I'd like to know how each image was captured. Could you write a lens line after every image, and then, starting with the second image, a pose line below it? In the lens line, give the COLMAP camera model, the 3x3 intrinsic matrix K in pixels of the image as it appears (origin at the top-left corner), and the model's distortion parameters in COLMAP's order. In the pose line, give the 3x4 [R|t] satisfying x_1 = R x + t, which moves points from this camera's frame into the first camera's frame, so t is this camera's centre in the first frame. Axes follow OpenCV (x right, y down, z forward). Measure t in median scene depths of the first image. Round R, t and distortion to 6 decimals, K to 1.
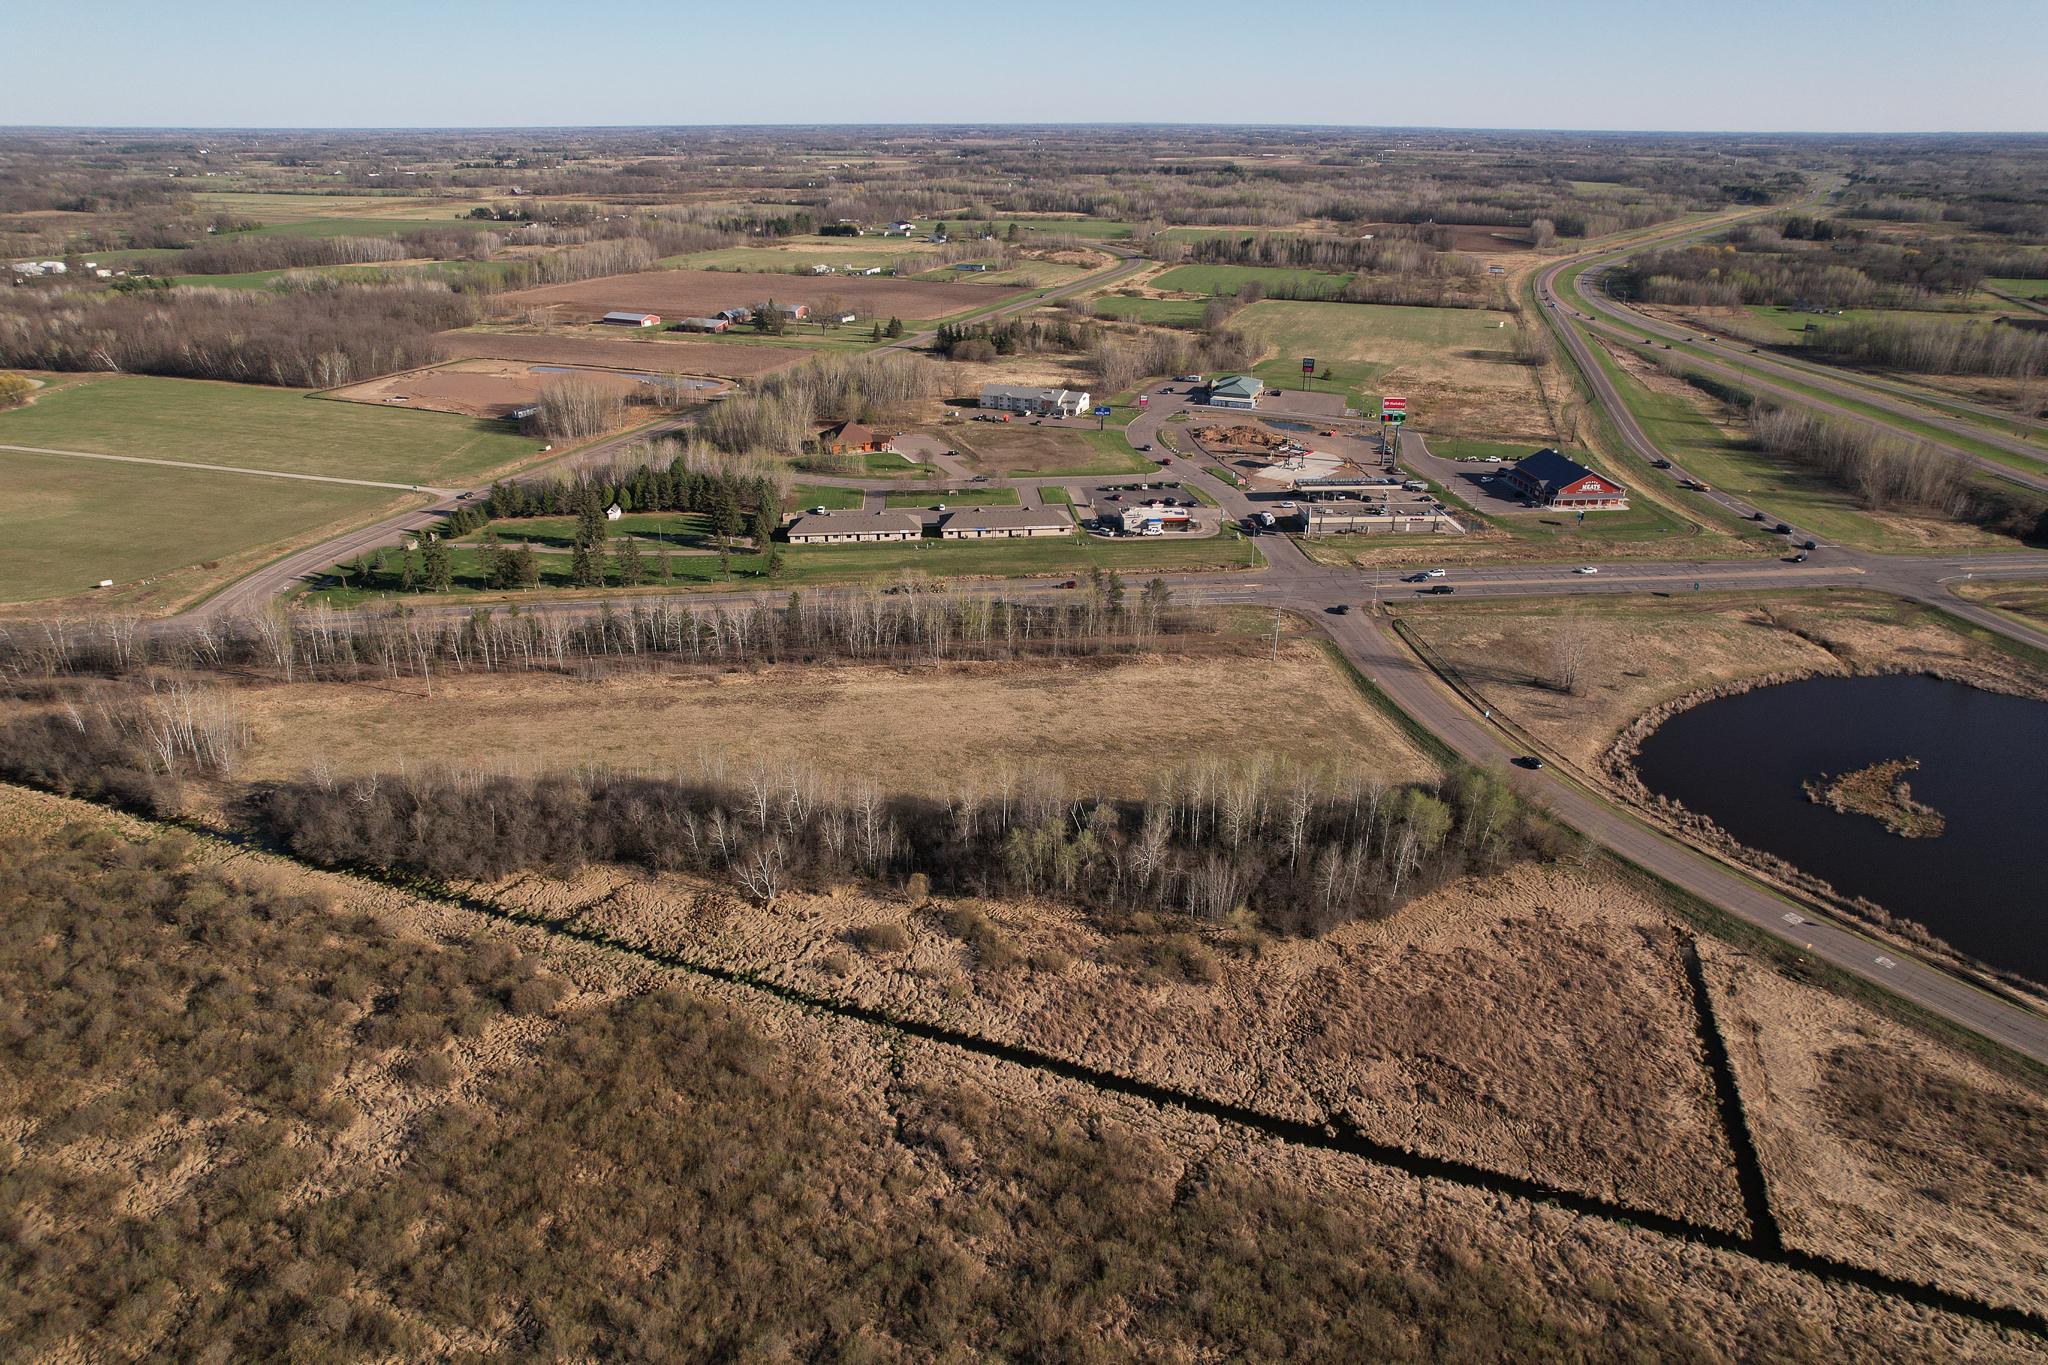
lens RADIAL K [[1303.9, 0, 1023.0], [0, 1303.9, 682.8], [0, 0, 1]] dist [-0.078253, 0.070188]
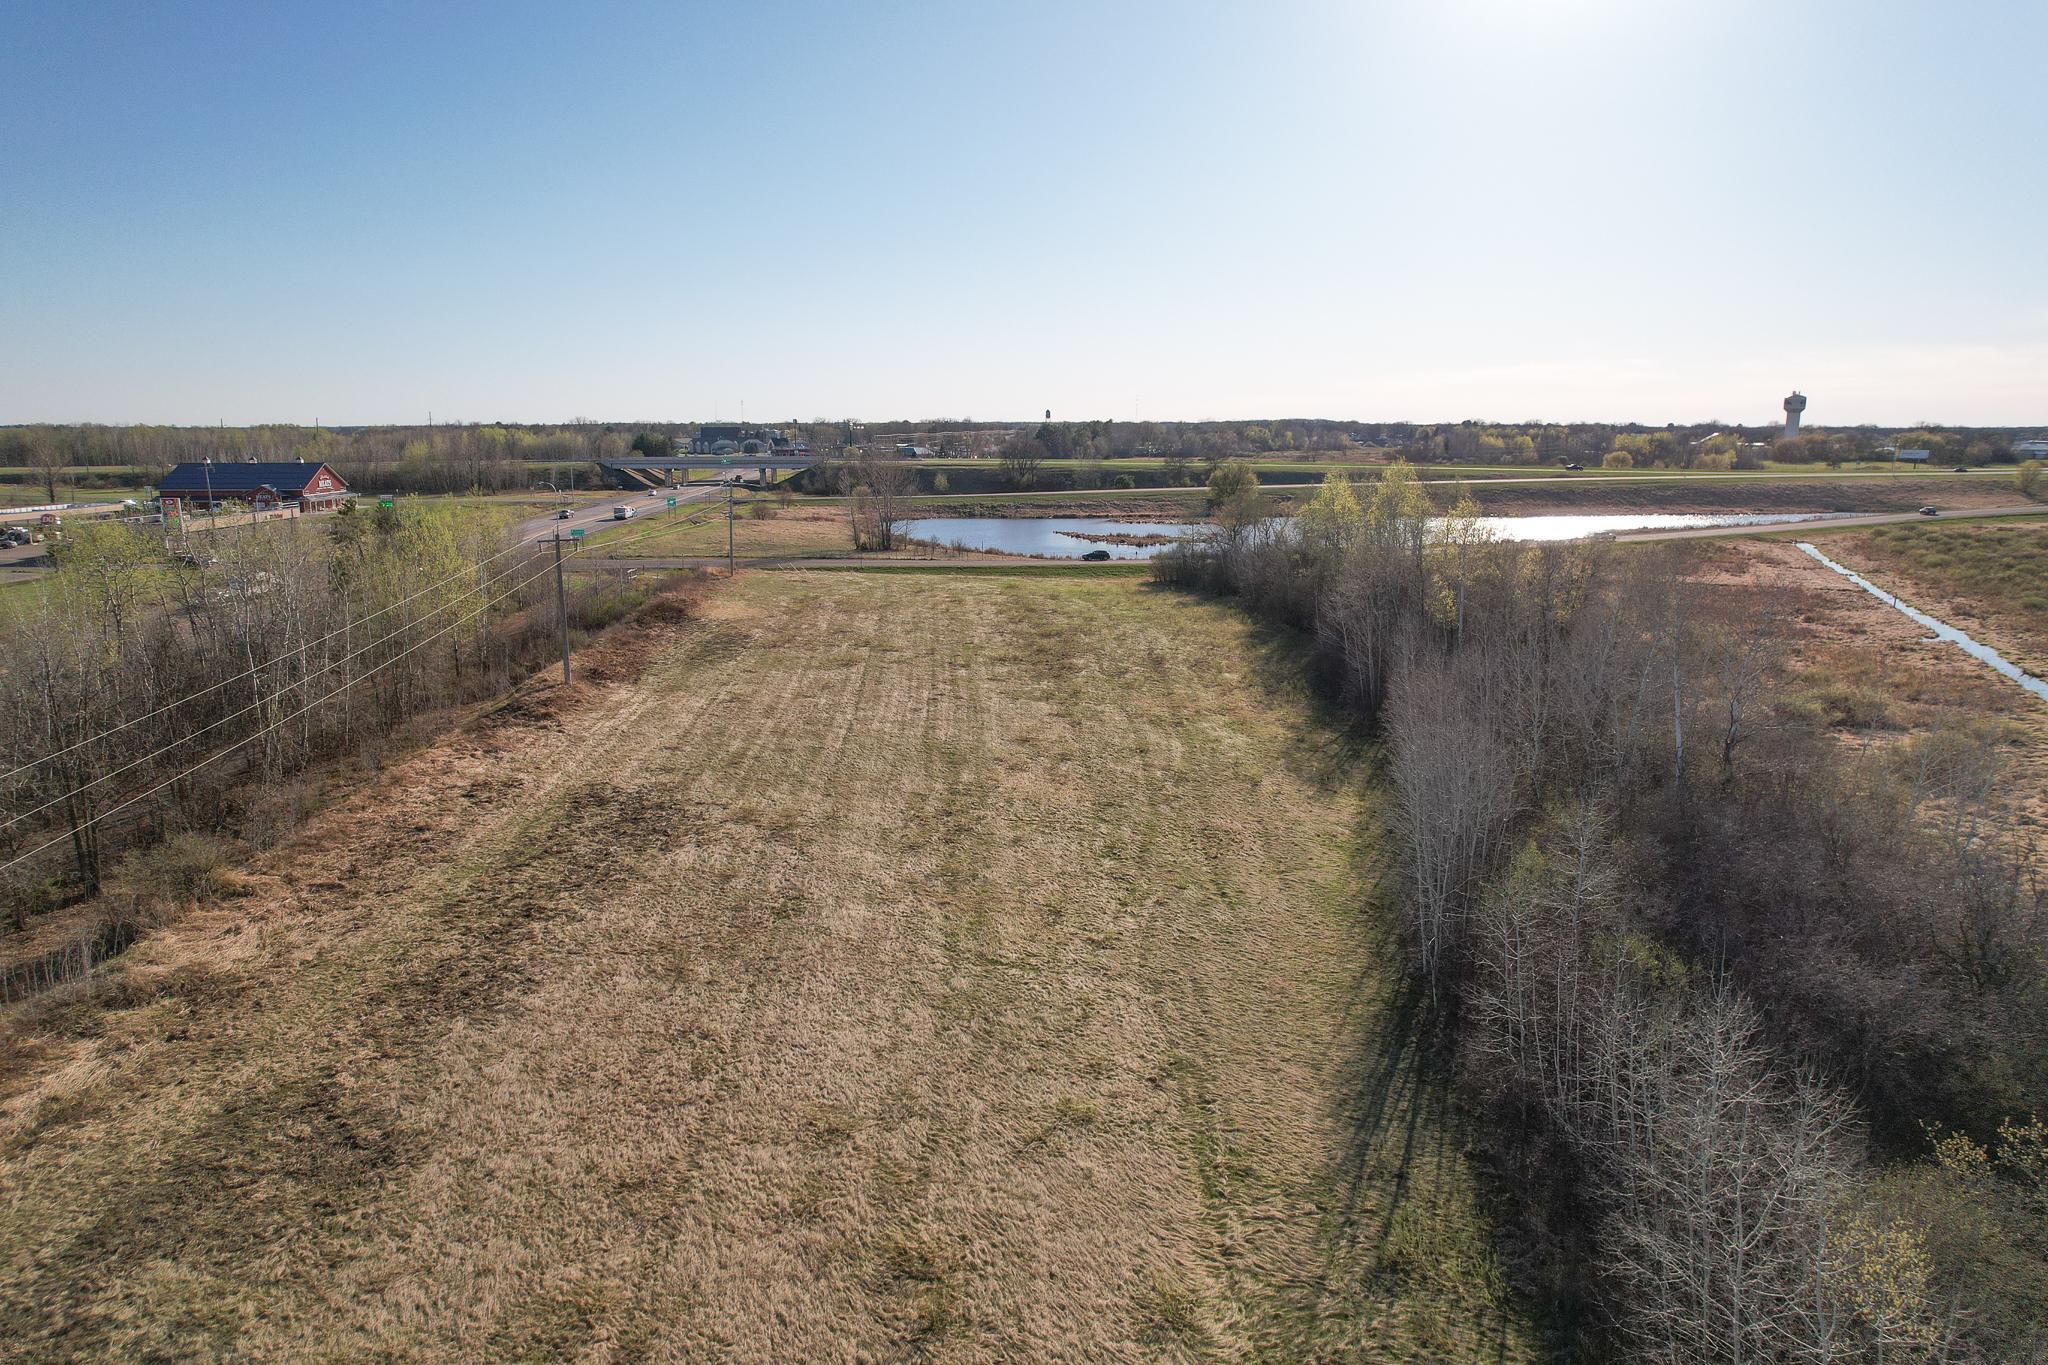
lens RADIAL K [[1303.9, 0, 997.8], [0, 1303.9, 675.8], [0, 0, 1]] dist [-0.078253, 0.070188]
pose [[0.059259, -0.194721, 0.979067, -0.380597], [0.400933, 0.902849, 0.155296, -0.020047], [-0.914189, 0.383338, 0.131572, 0.854433]]
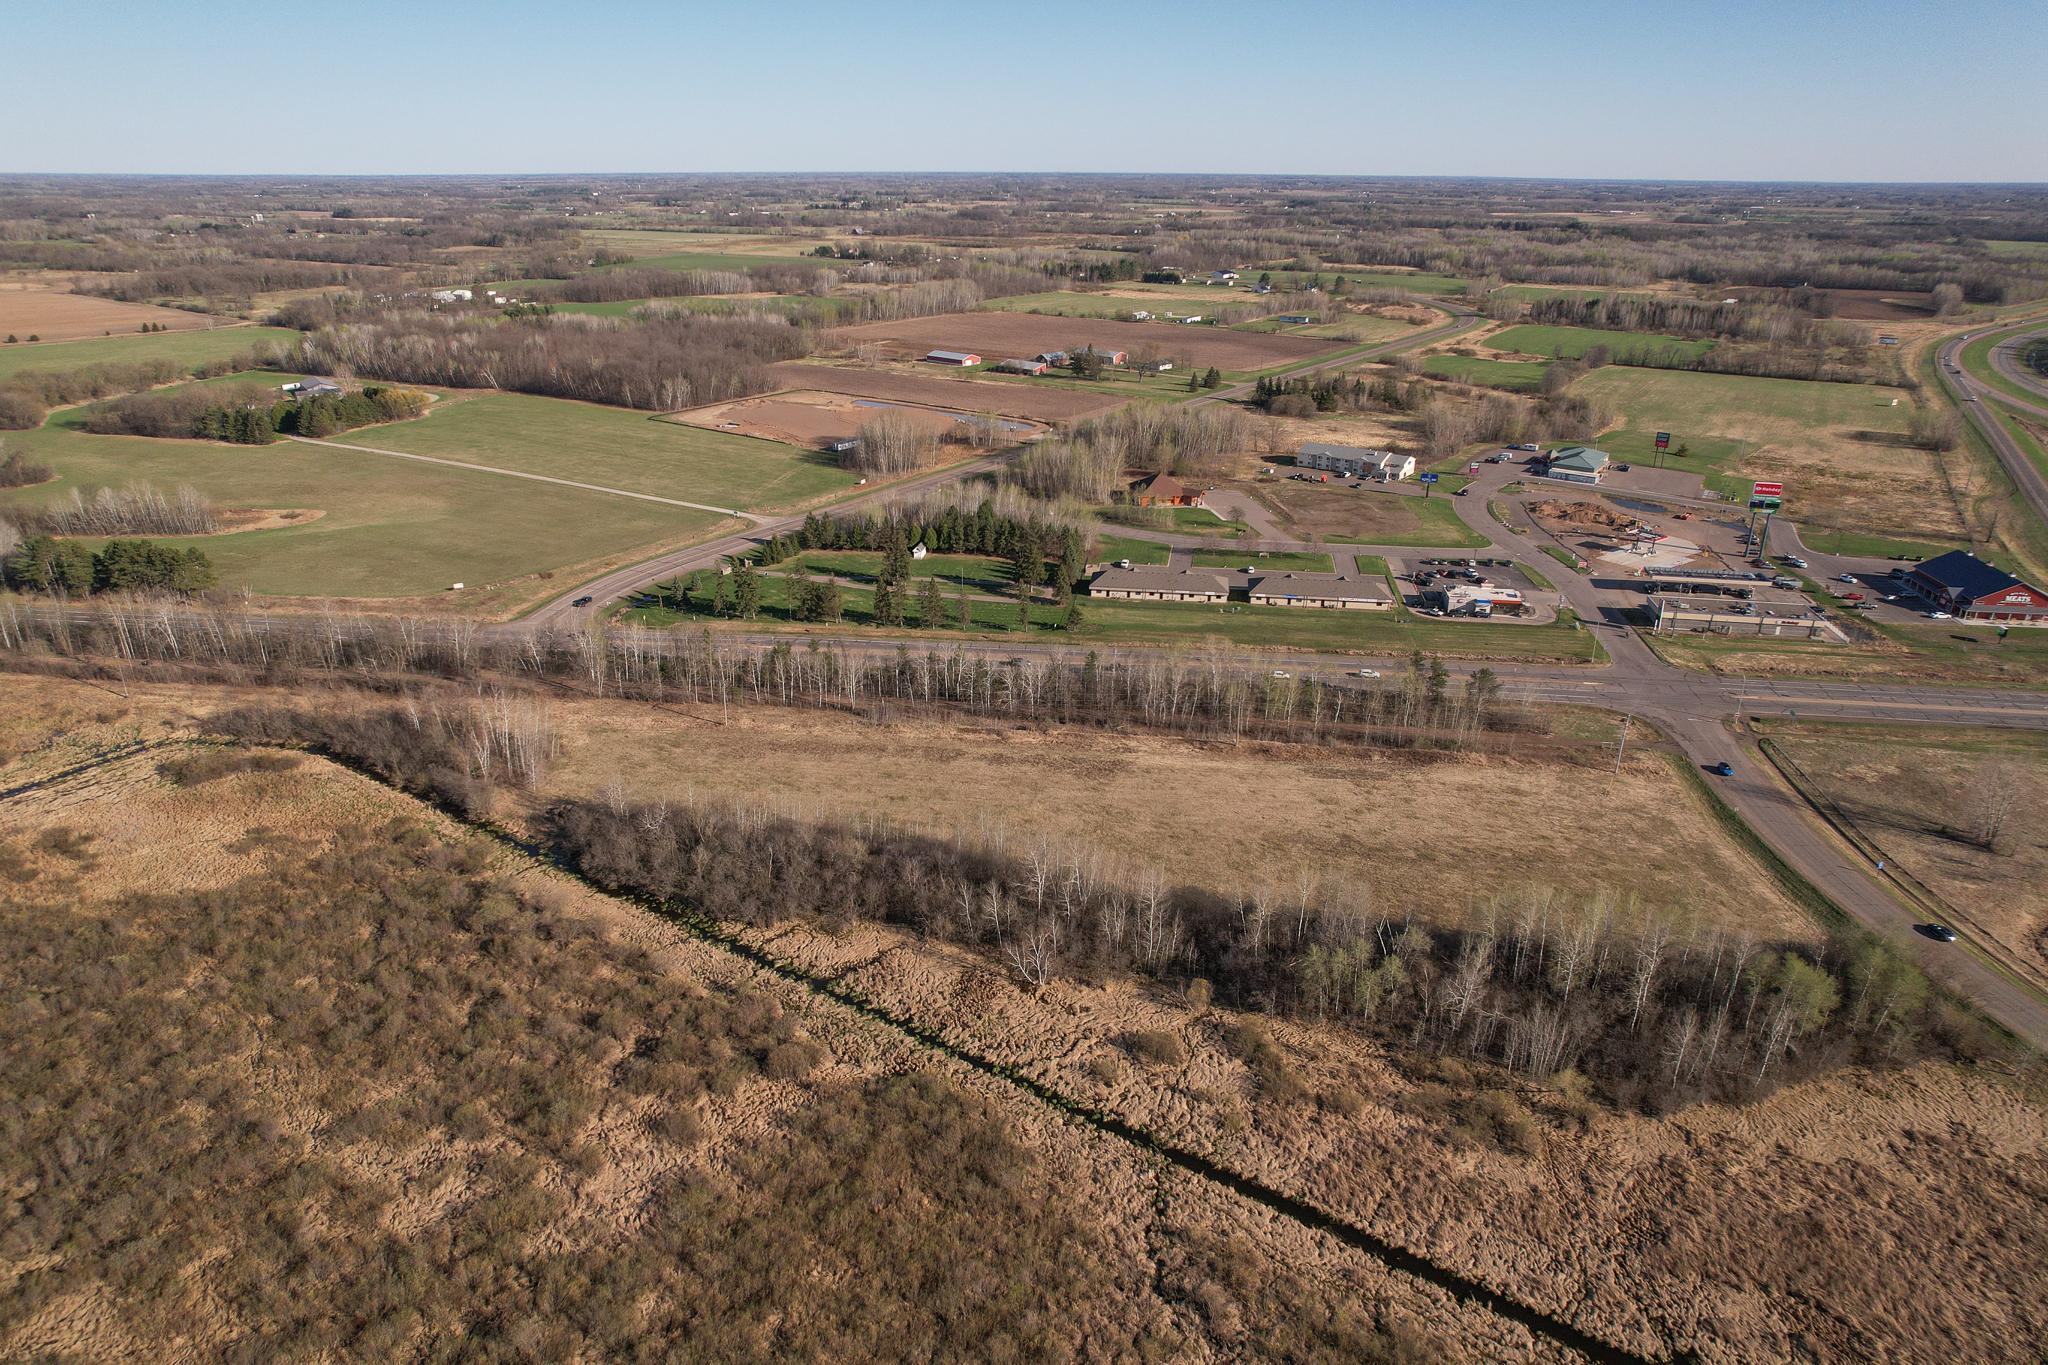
lens RADIAL K [[1303.9, 0, 1022.9], [0, 1303.9, 688.3], [0, 0, 1]] dist [-0.078253, 0.070188]
pose [[0.972670, 0.089039, -0.214443, -0.018219], [-0.095367, 0.995255, -0.019325, -0.020125], [0.211705, 0.039248, 0.976545, 0.053180]]
